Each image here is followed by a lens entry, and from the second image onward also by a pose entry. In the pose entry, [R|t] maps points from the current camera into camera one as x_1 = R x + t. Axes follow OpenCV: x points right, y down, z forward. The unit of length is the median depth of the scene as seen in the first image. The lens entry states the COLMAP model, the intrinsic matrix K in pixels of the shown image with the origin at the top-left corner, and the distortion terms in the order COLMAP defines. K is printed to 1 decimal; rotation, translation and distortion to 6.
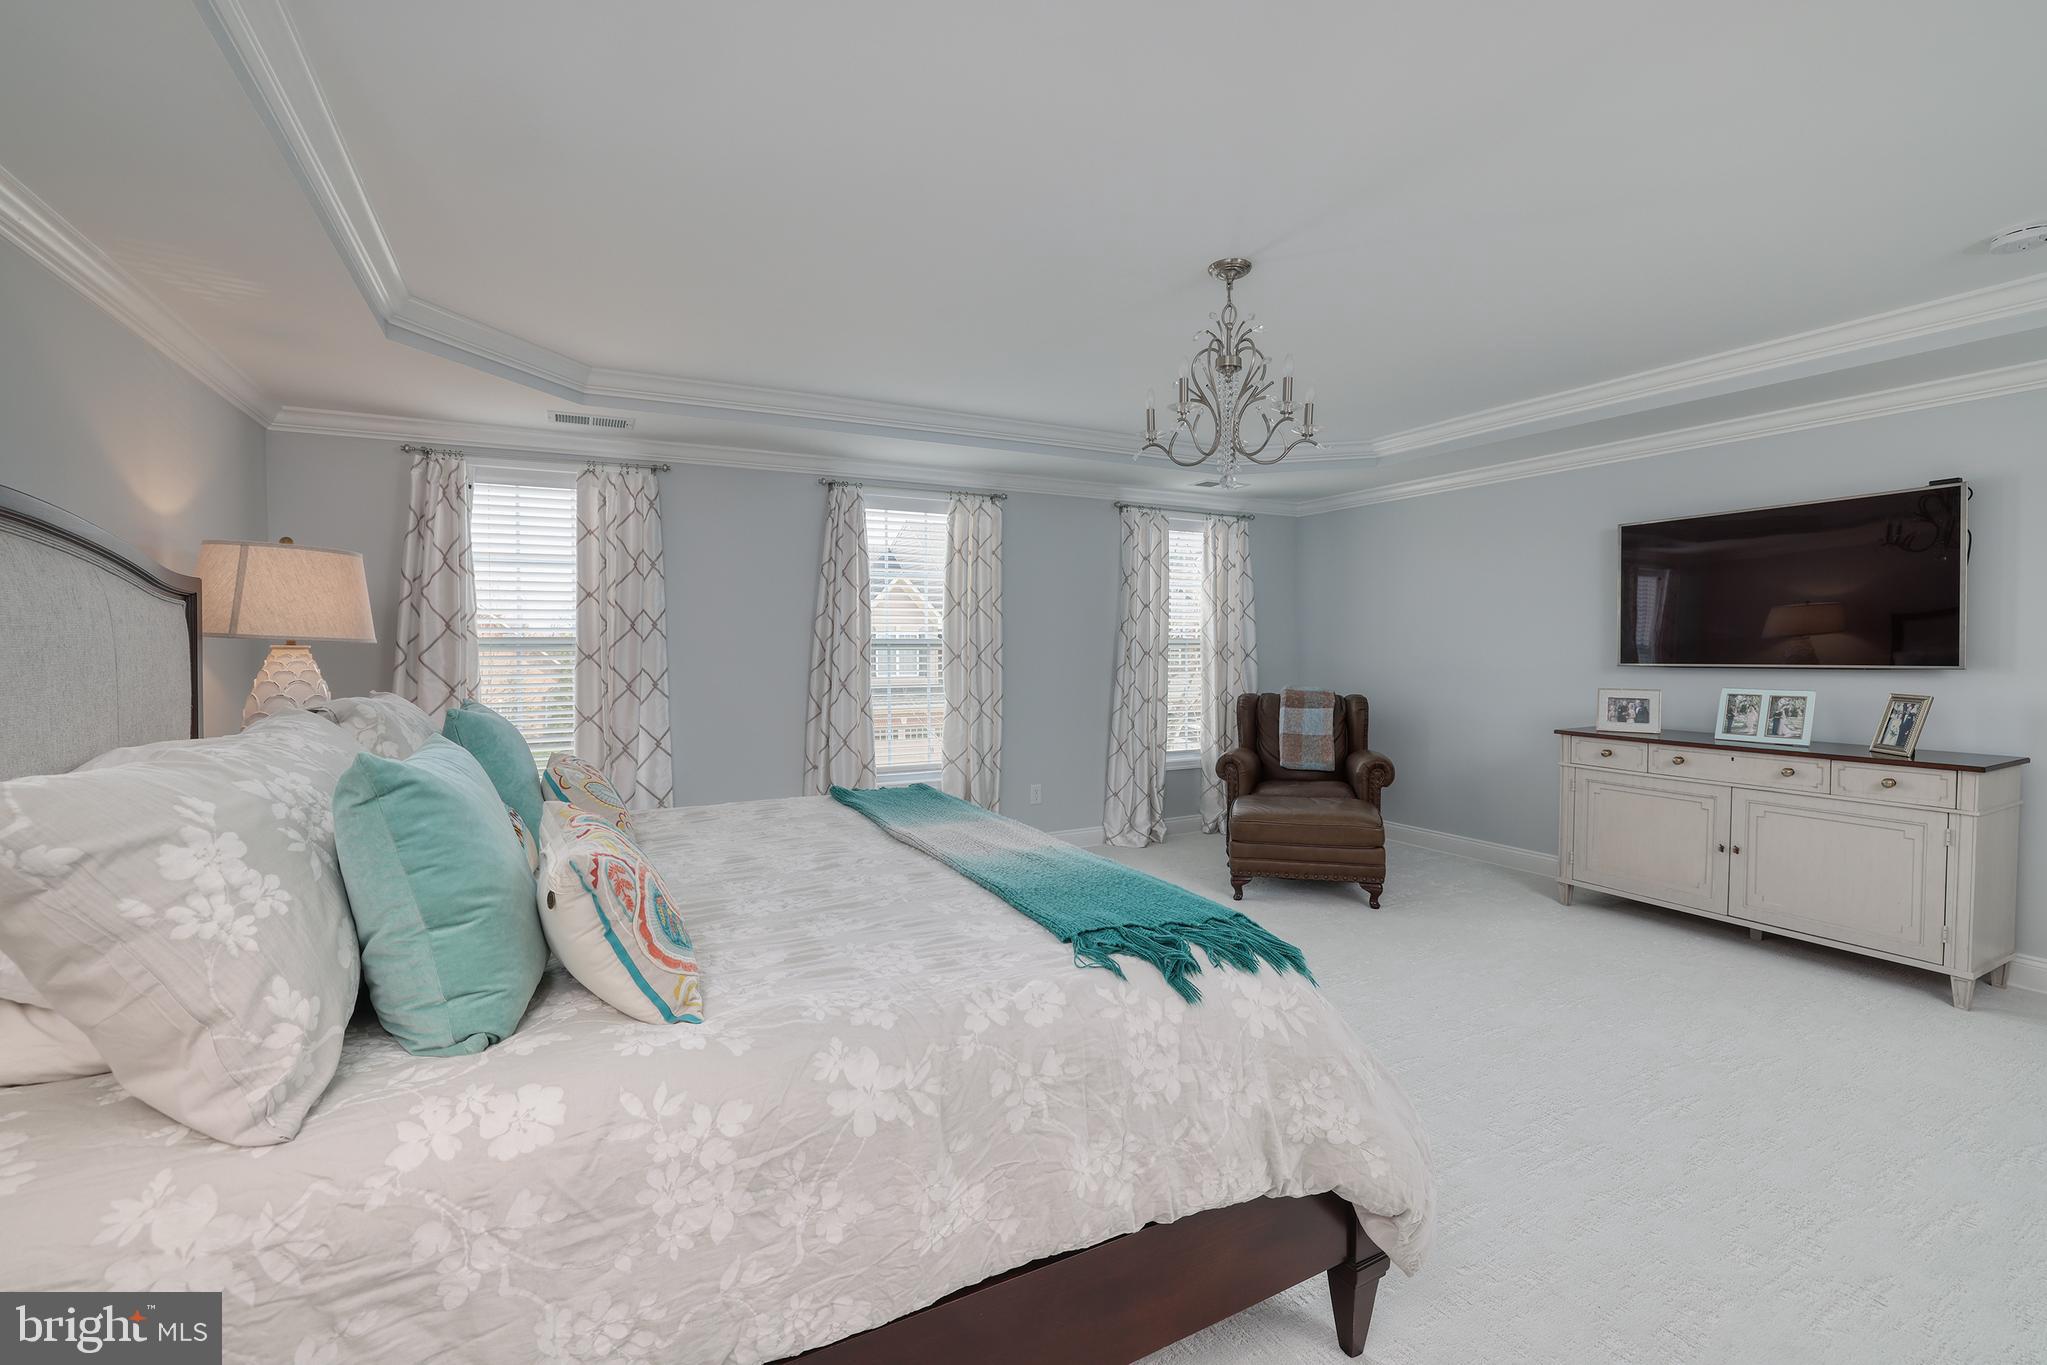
lens RADIAL K [[878.8, 0, 1023.5], [0, 878.8, 682.5], [0, 0, 1]] dist [-0.050389, 0.017164]
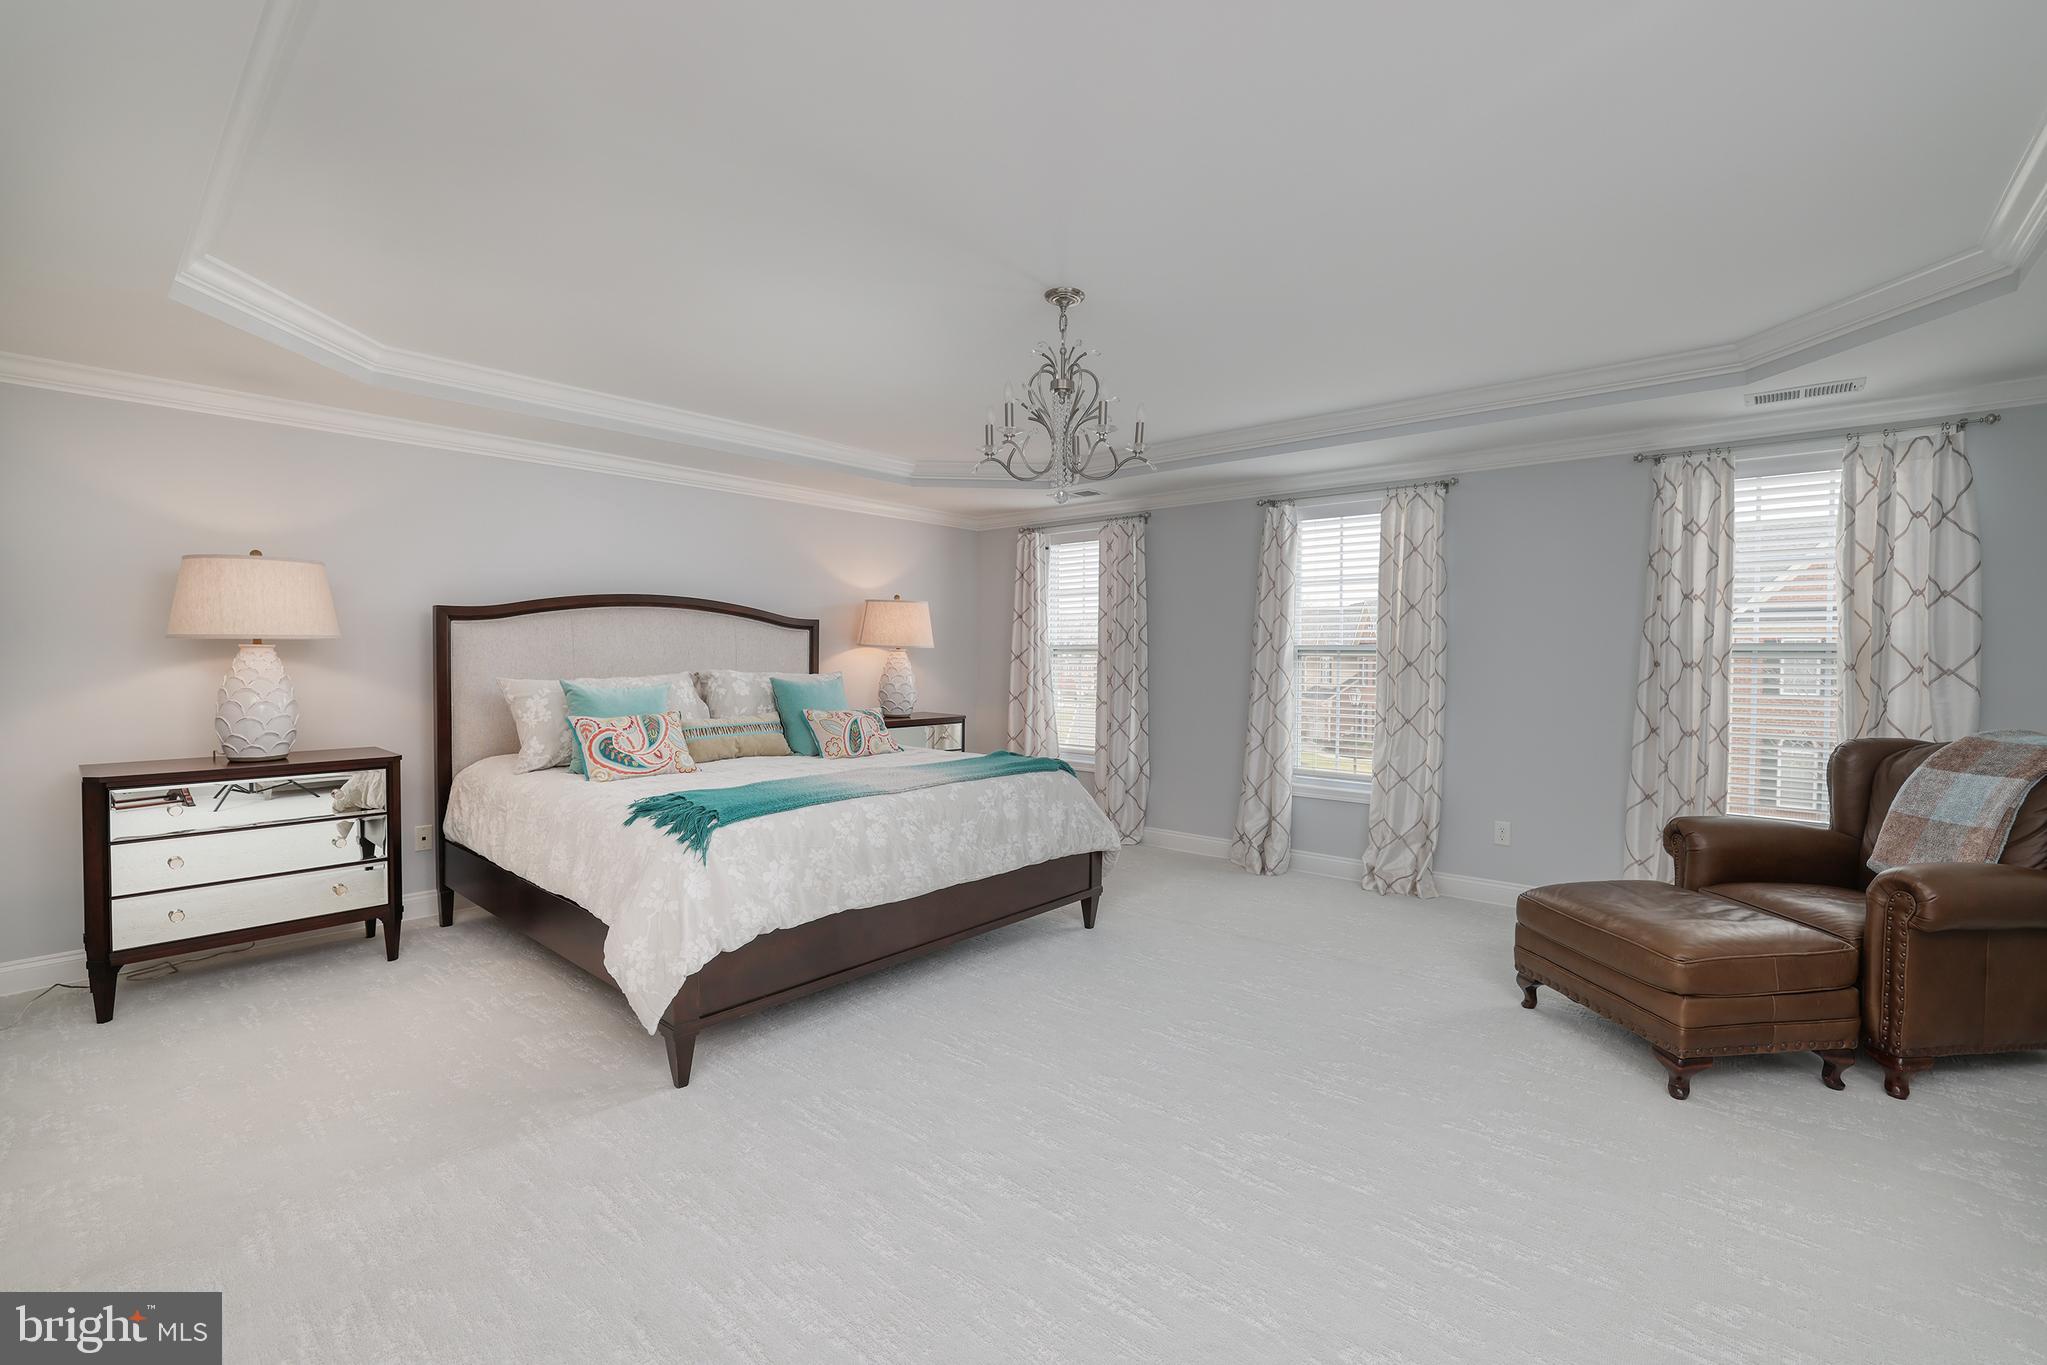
lens RADIAL K [[878.8, 0, 1023.5], [0, 878.8, 682.5], [0, 0, 1]] dist [-0.050389, 0.017164]
pose [[0.357673, 0.035052, -0.933189, 0.823397], [-0.043453, 0.998838, 0.020863, -0.015584], [0.932835, 0.033087, 0.358780, 0.389653]]
